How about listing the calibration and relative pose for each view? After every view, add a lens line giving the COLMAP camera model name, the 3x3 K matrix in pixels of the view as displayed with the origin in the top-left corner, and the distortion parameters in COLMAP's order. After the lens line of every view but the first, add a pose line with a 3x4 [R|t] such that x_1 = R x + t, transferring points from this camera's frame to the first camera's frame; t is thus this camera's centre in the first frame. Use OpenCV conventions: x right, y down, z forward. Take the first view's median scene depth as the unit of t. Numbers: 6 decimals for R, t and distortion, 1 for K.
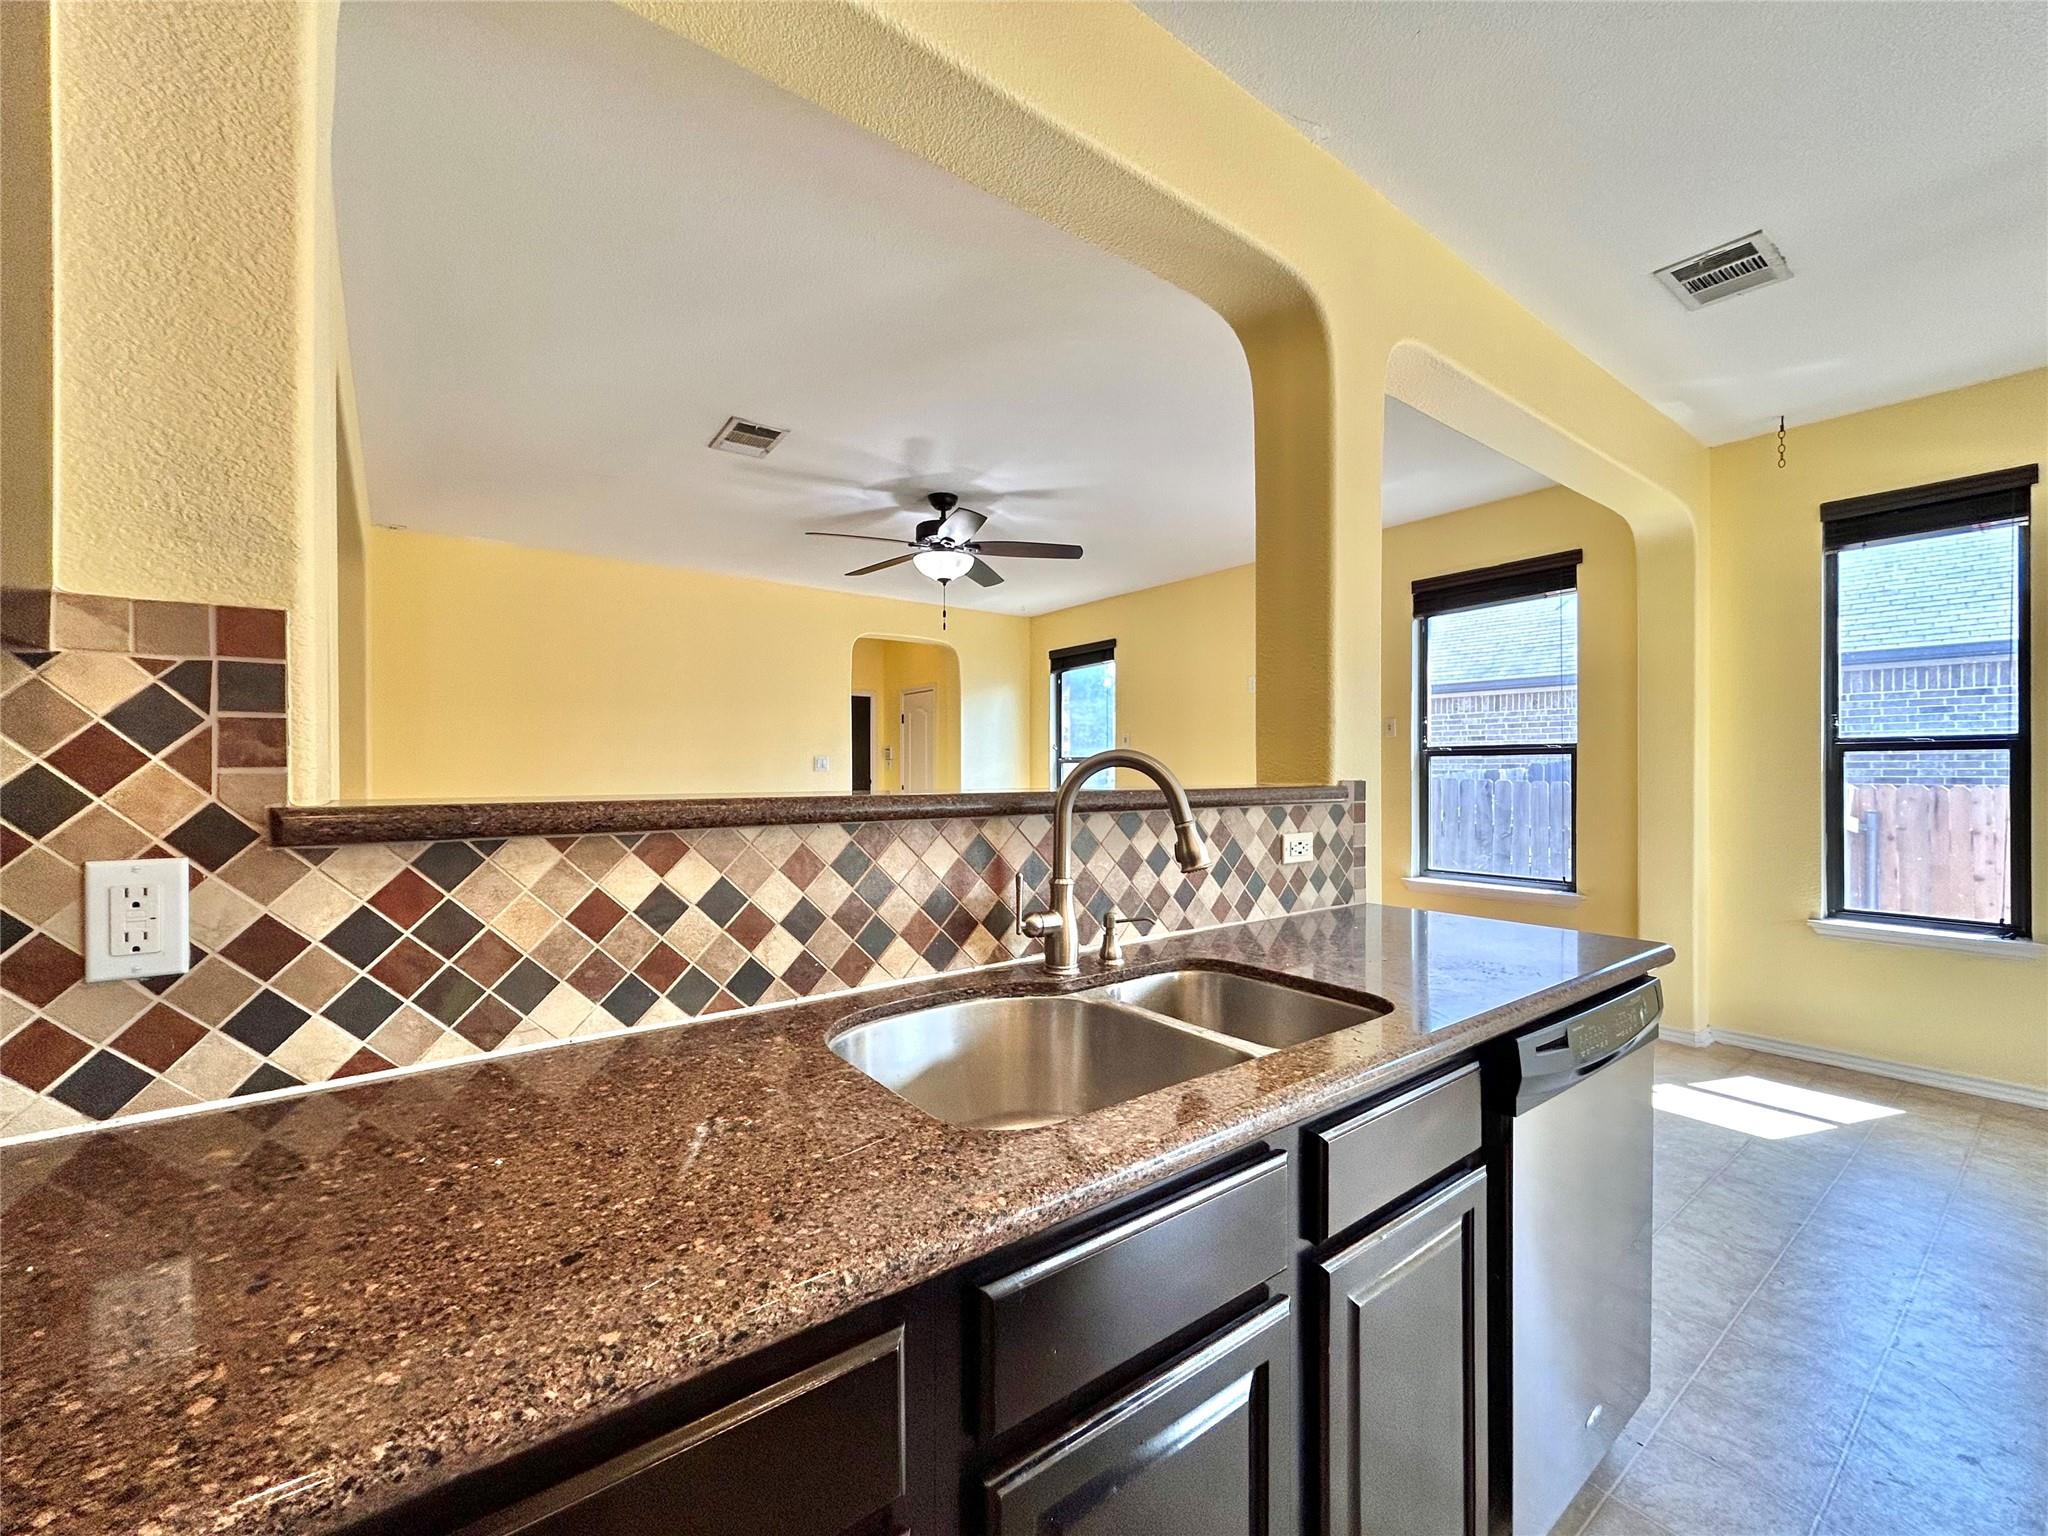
lens RADIAL K [[828.1, 0, 993.0], [0, 828.1, 770.6], [0, 0, 1]] dist [-0.005983, 0.000035]
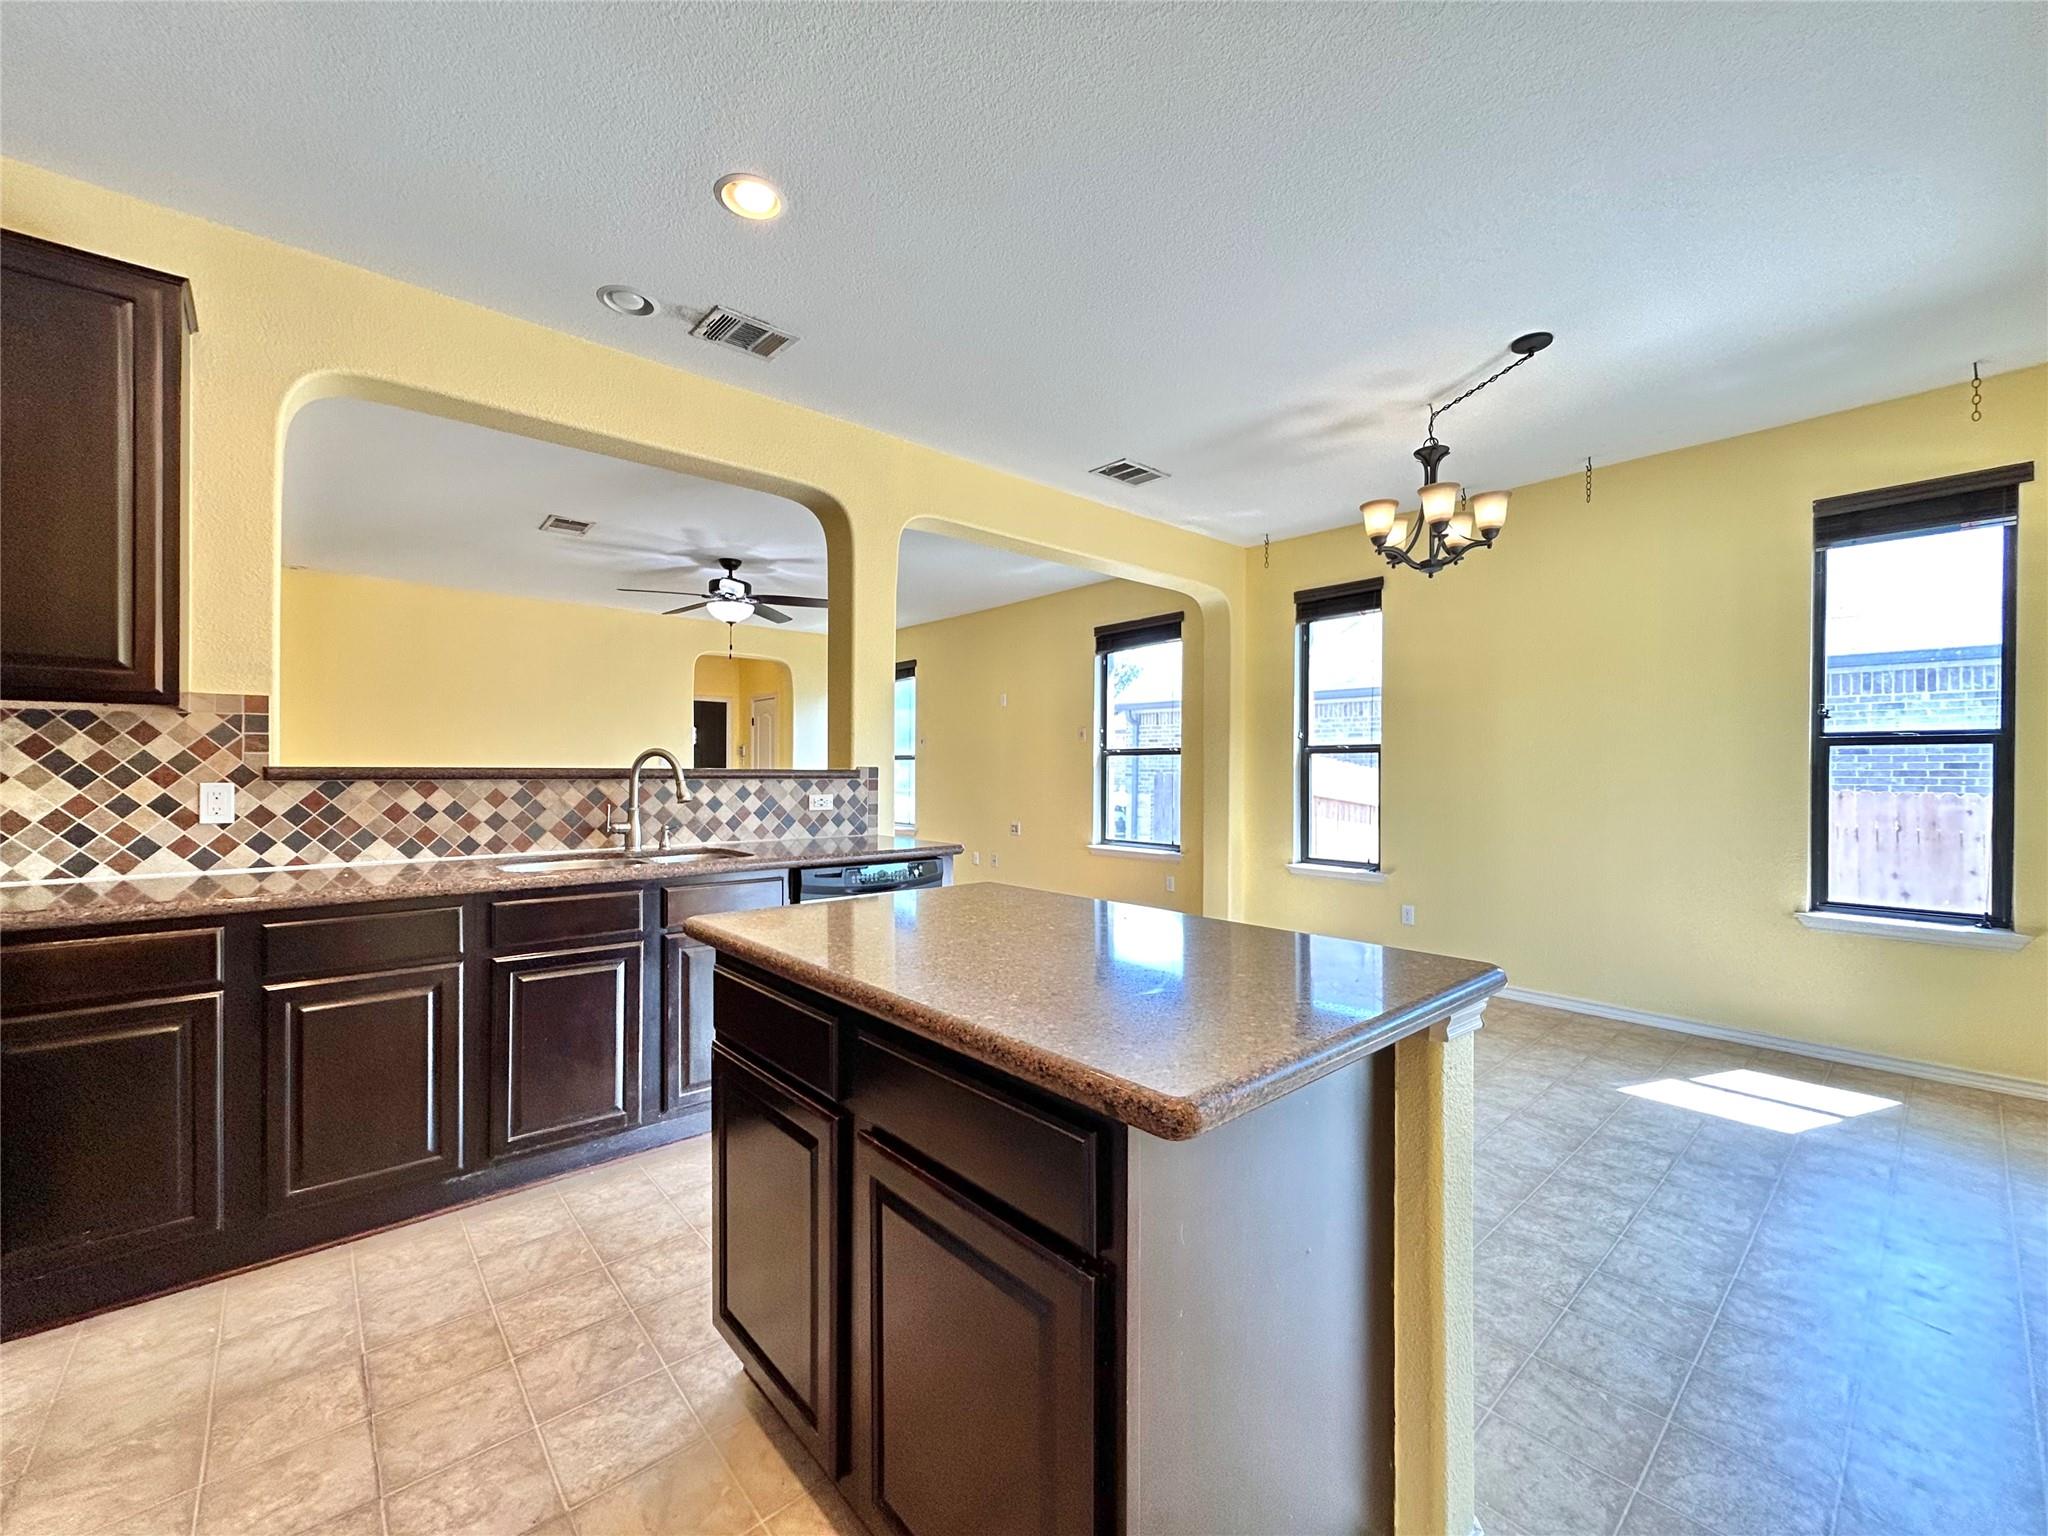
lens RADIAL K [[828.1, 0, 1004.0], [0, 828.1, 770.8], [0, 0, 1]] dist [-0.005983, 0.000035]
pose [[0.995717, 0.005870, 0.092269, 0.264992], [-0.006169, 0.999977, 0.002950, 0.006086], [-0.092250, -0.003507, 0.995730, -0.392875]]
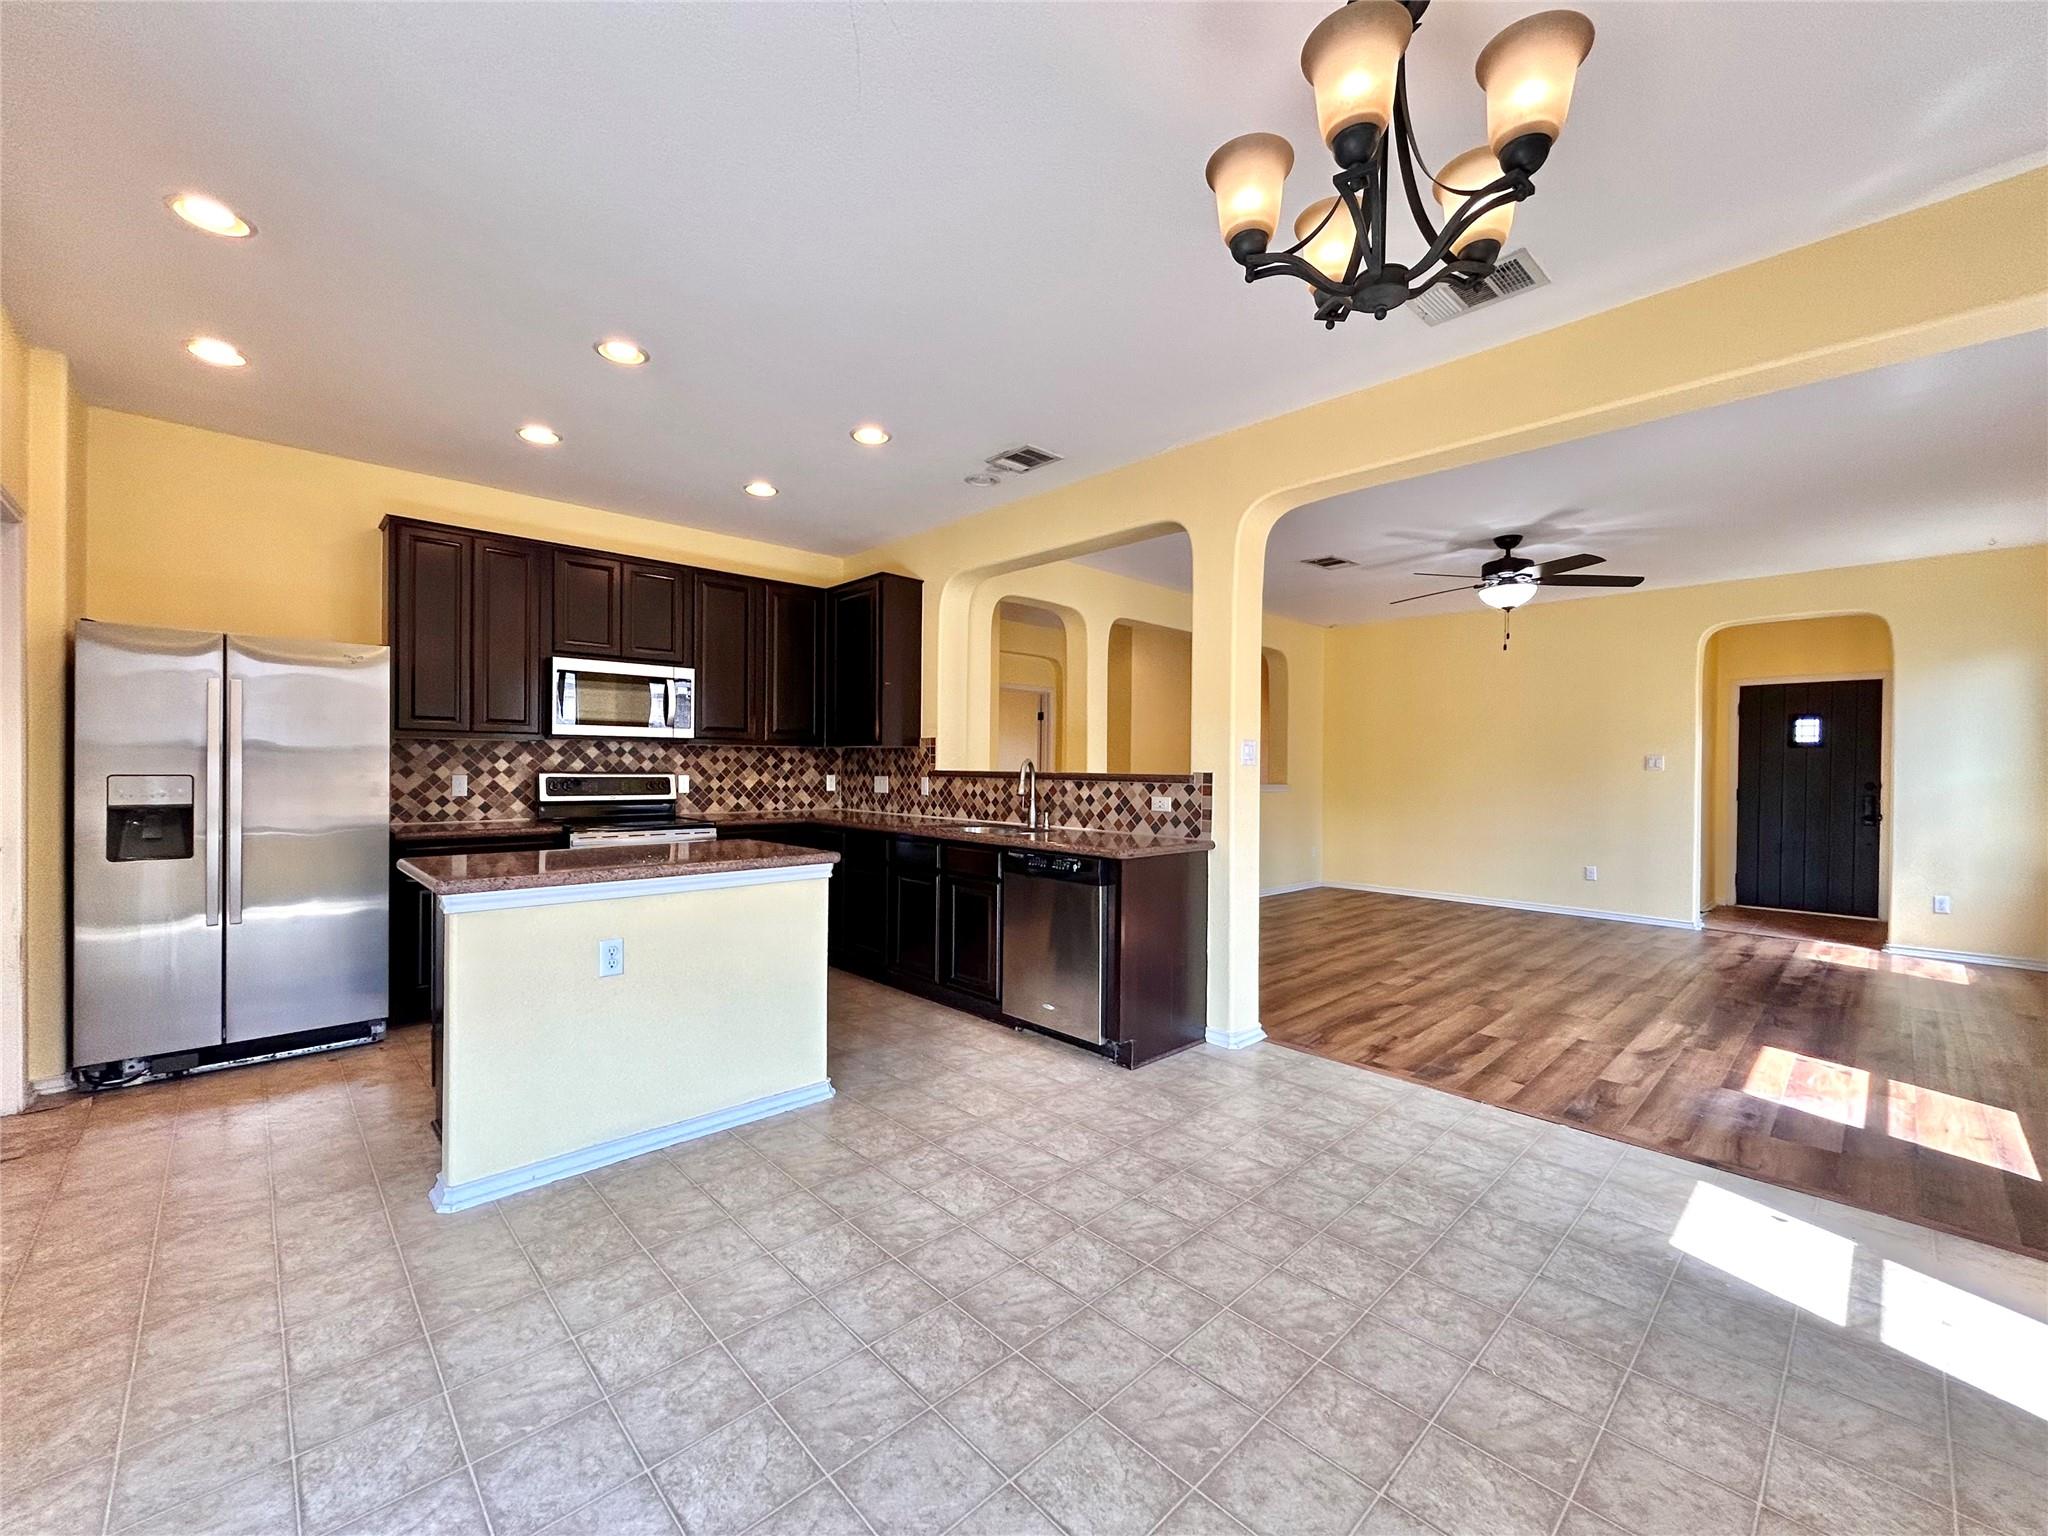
lens RADIAL K [[828.1, 0, 1025.5], [0, 828.1, 765.2], [0, 0, 1]] dist [-0.005983, 0.000035]
pose [[0.134248, 0.000064, -0.990948, 1.027451], [-0.009477, 0.999954, -0.001219, 0.001160], [0.990902, 0.009555, 0.134243, 0.165639]]
